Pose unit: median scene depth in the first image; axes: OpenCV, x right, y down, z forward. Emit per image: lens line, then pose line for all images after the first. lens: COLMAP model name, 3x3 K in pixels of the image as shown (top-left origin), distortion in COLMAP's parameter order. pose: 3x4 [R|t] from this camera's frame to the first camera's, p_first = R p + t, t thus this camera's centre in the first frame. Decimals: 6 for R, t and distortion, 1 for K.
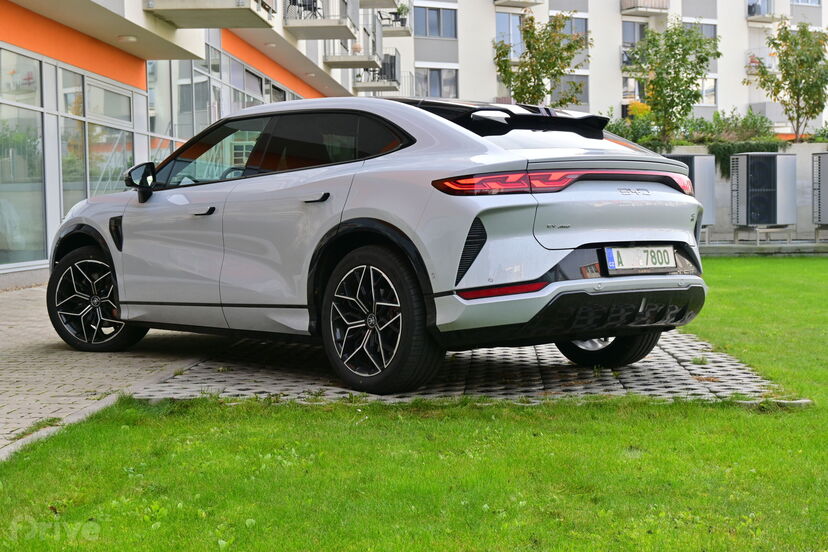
lens RADIAL K [[1366.6, 0, 415.2], [0, 1366.6, 276.6], [0, 0, 1]] dist [-0.052353, 0.000000]
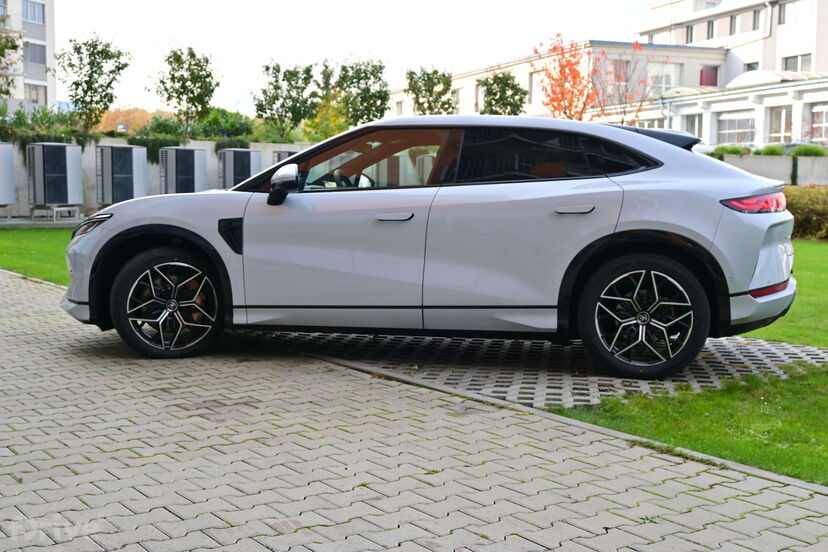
lens RADIAL K [[1094.8, 0, 414.1], [0, 1094.8, 276.5], [0, 0, 1]] dist [-0.020453, 0.000000]
pose [[0.783027, -0.026649, 0.621417, -0.766968], [0.007162, 0.999402, 0.033834, -0.035848], [-0.621947, -0.022042, 0.782749, 0.396431]]
